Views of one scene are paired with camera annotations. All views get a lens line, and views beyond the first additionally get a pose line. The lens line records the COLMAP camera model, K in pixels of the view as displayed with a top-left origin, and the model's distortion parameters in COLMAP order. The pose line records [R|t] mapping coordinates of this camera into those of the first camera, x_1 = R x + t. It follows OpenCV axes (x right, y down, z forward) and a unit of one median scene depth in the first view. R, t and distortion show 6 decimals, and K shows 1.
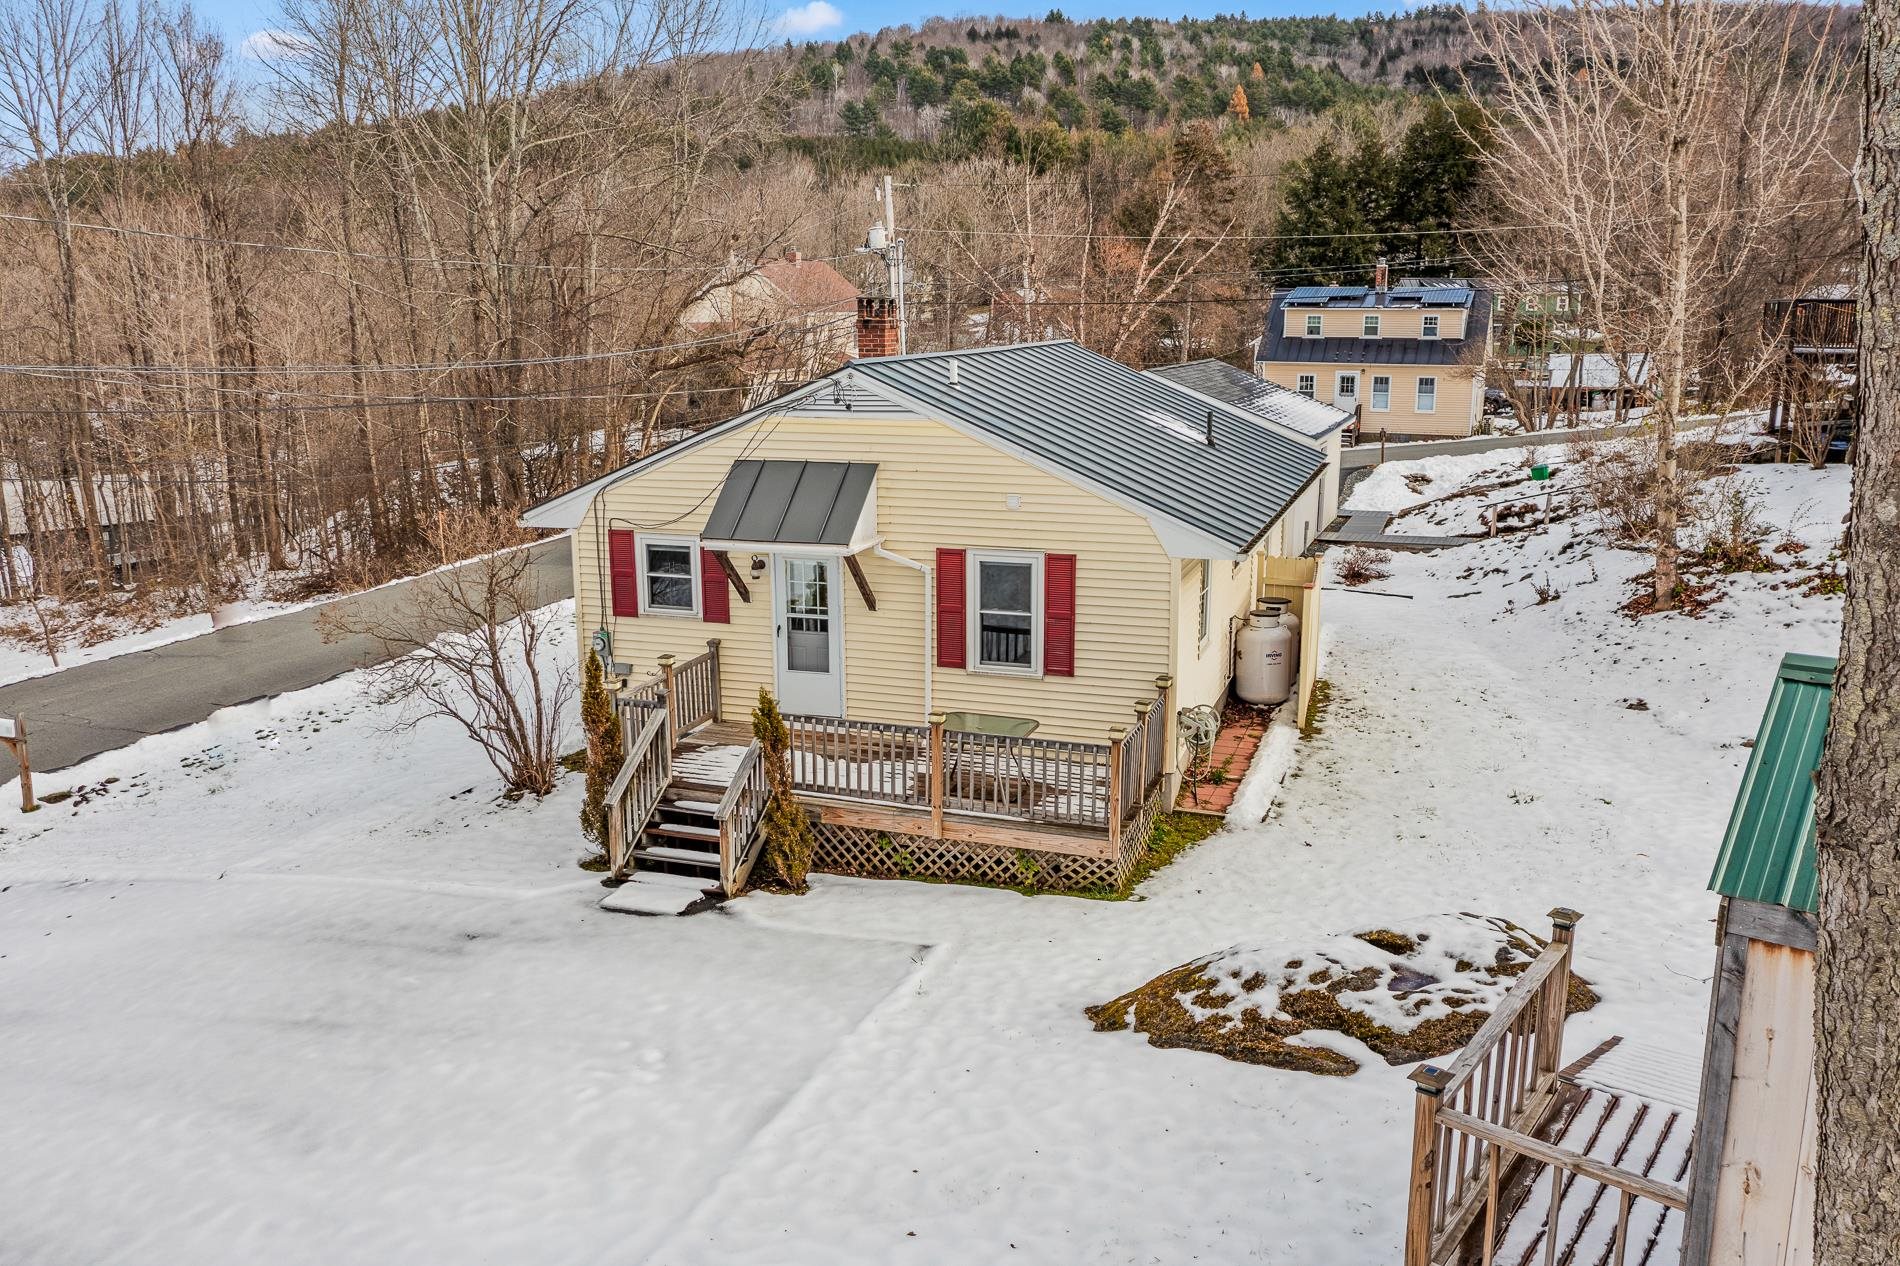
lens RADIAL K [[1502.8, 0, 943.7], [0, 1502.8, 638.4], [0, 0, 1]] dist [-0.004951, 0.003992]
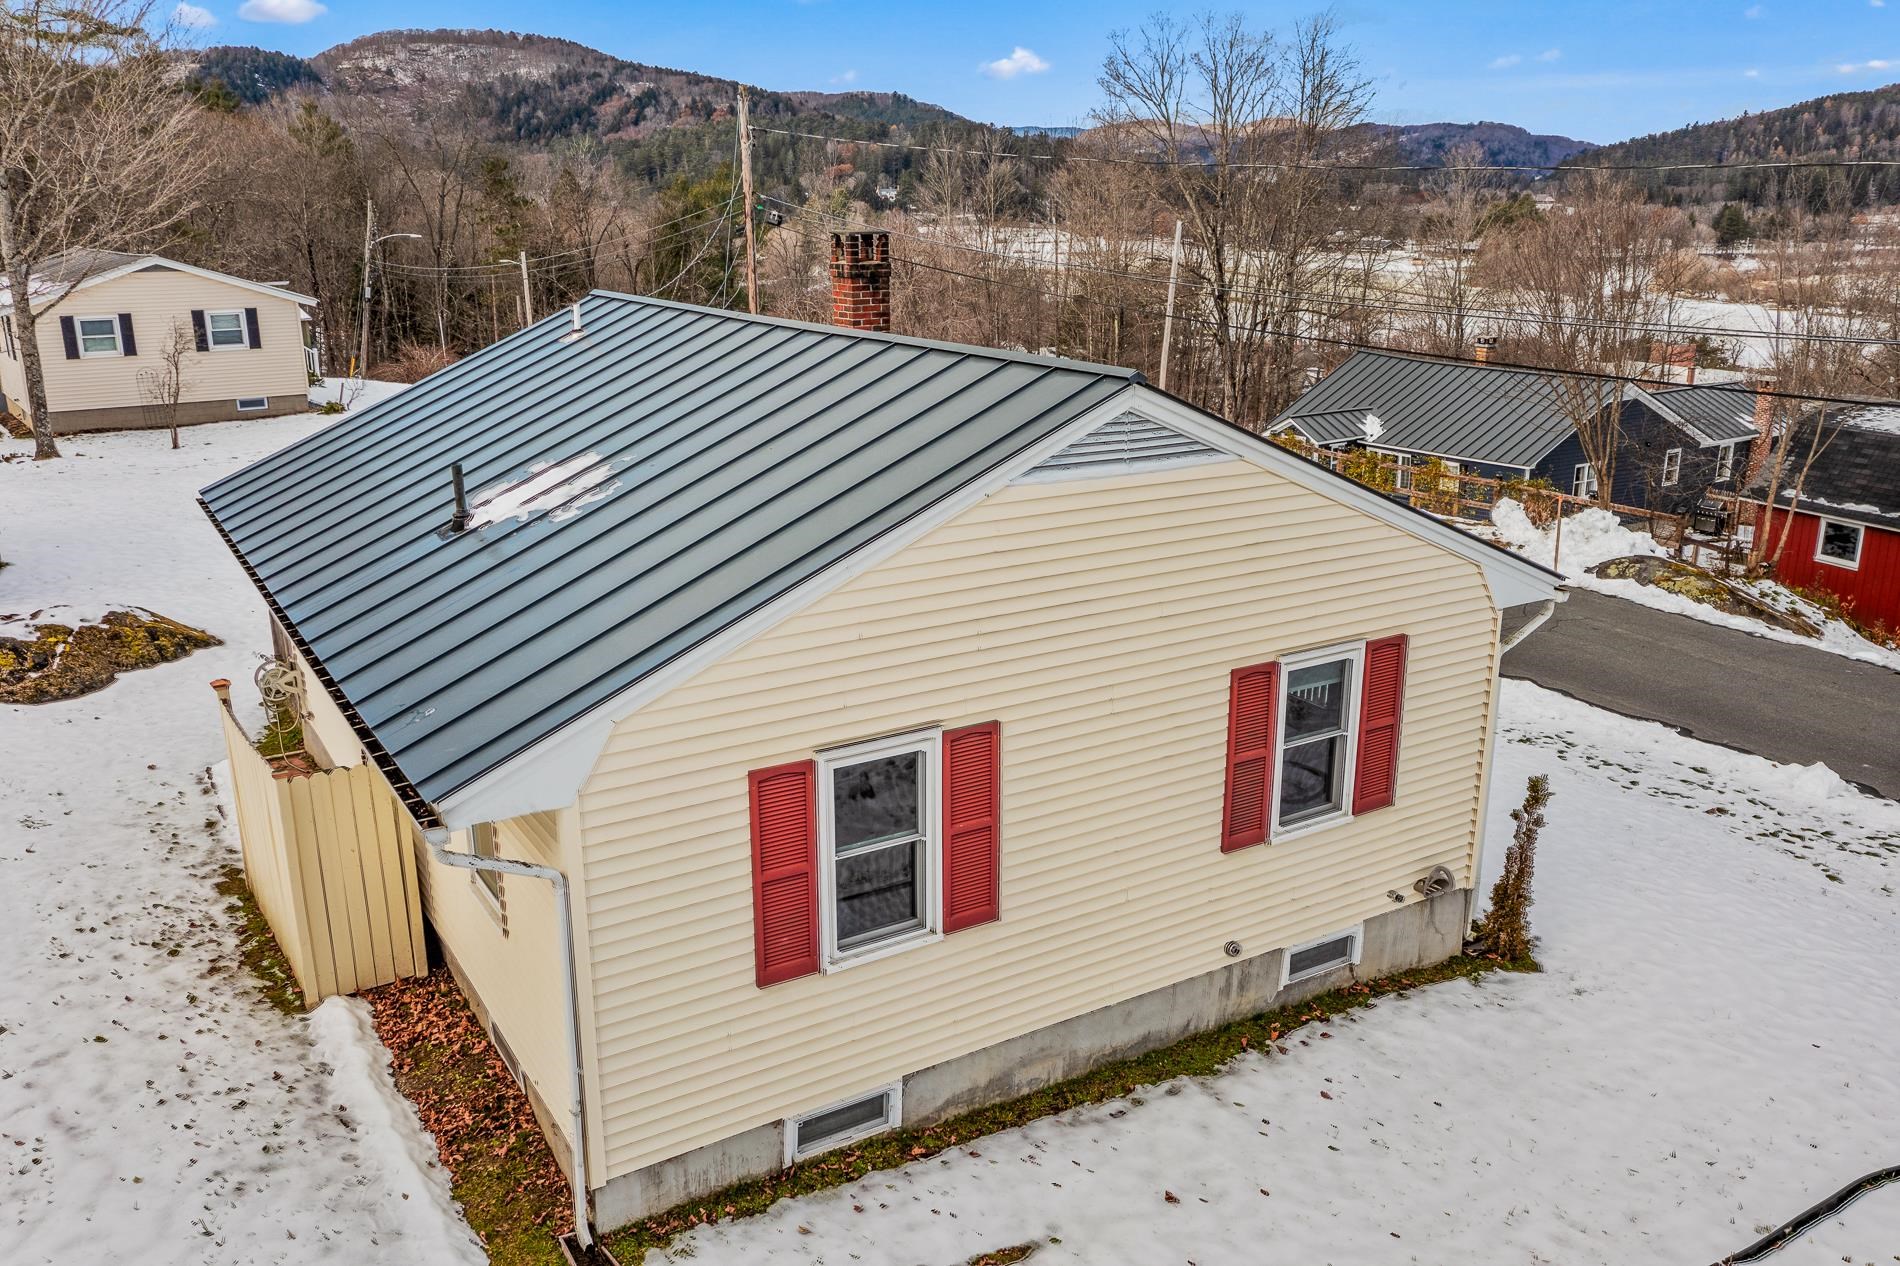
lens RADIAL K [[1504.1, 0, 950.0], [0, 1504.1, 633.0], [0, 0, 1]] dist [-0.006031, -0.001045]
pose [[-0.637035, 0.227957, -0.736357, 0.541044], [-0.156704, 0.897027, 0.413264, -0.399936], [0.754738, 0.378654, -0.535716, 1.646529]]
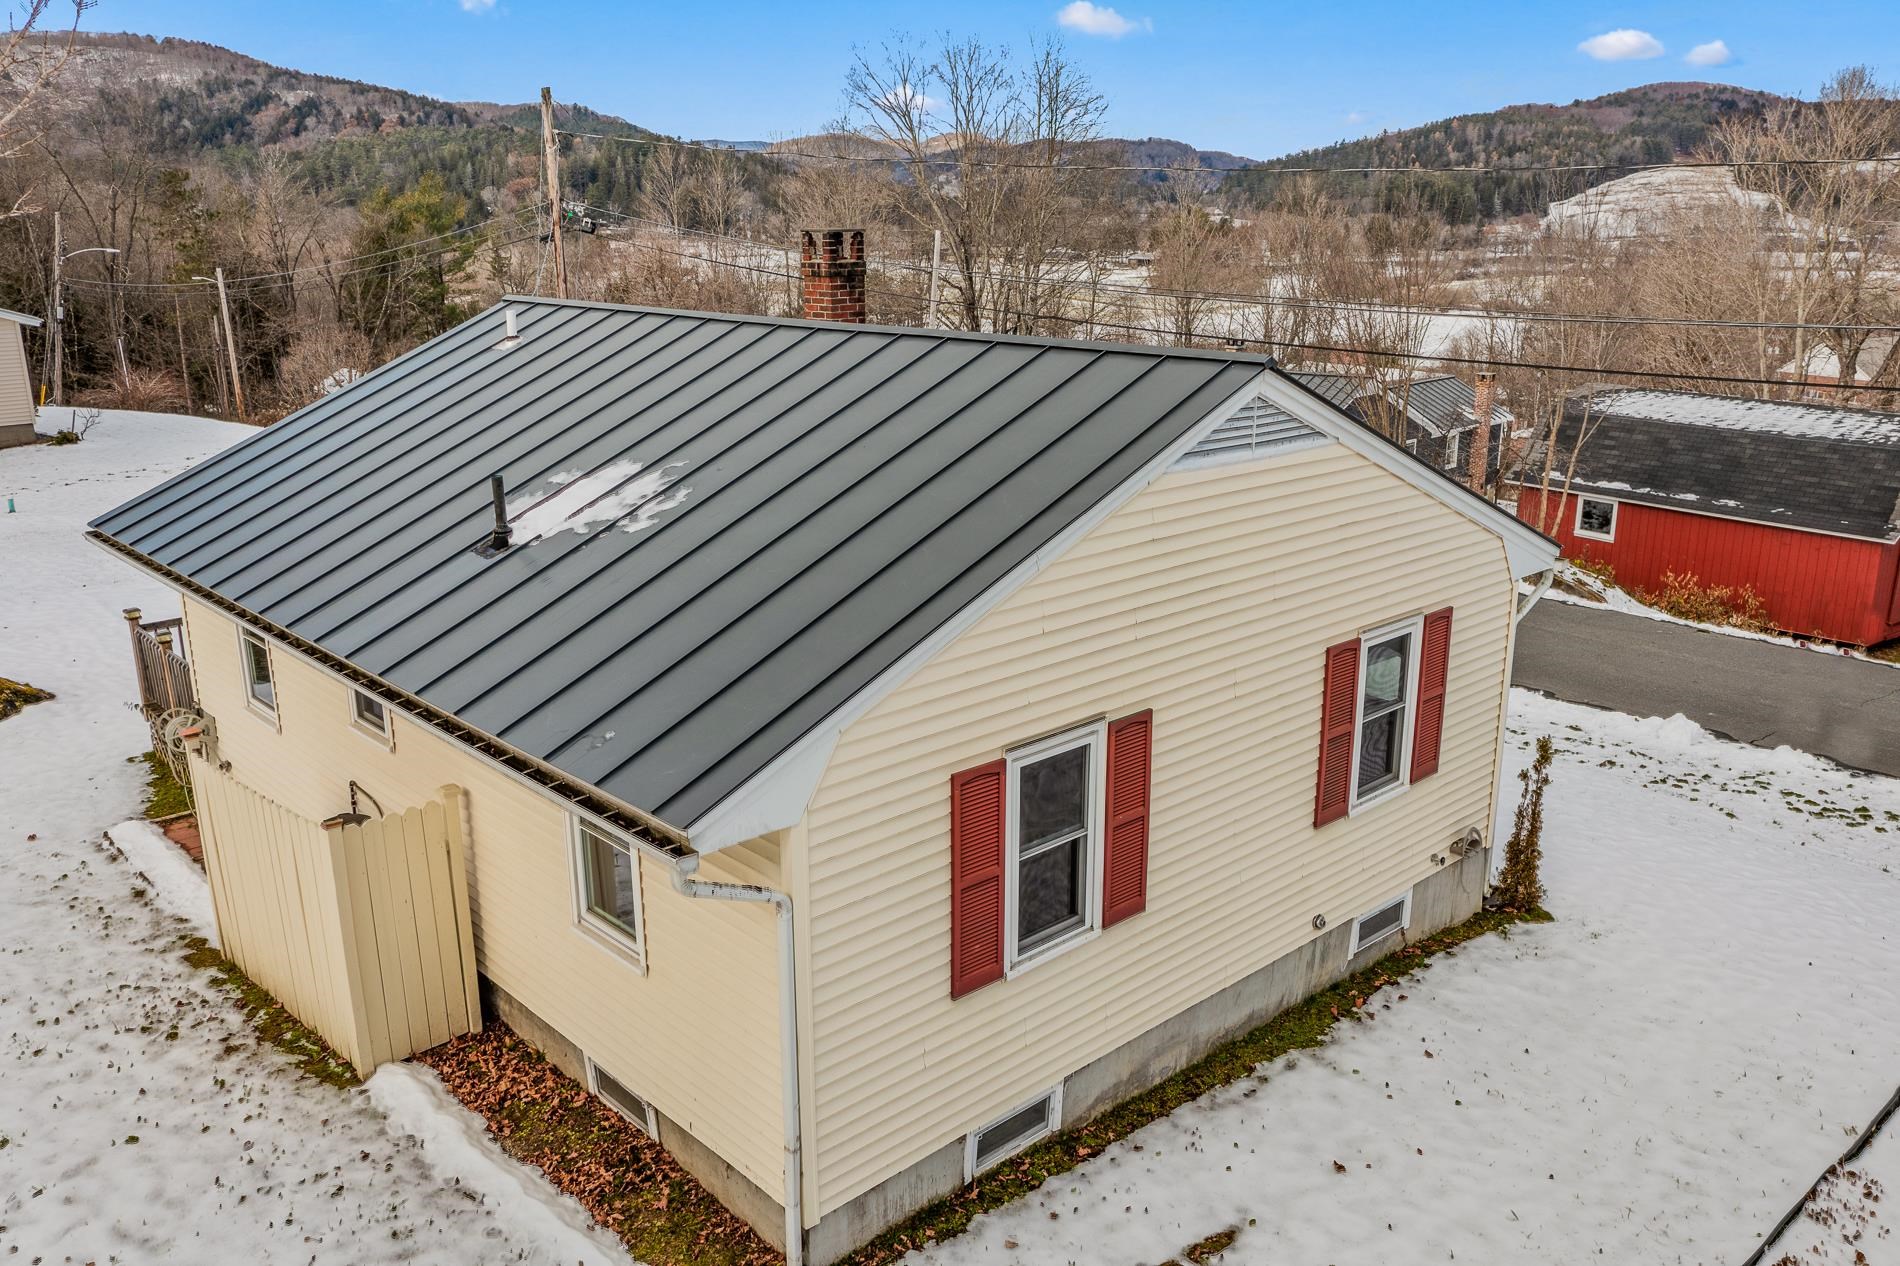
lens RADIAL K [[1502.8, 0, 943.7], [0, 1502.8, 638.4], [0, 0, 1]] dist [-0.004951, 0.003992]
pose [[-0.475282, 0.254805, -0.842129, 0.616118], [-0.180656, 0.908490, 0.376842, -0.365875], [0.861087, 0.331242, -0.385757, 1.525301]]
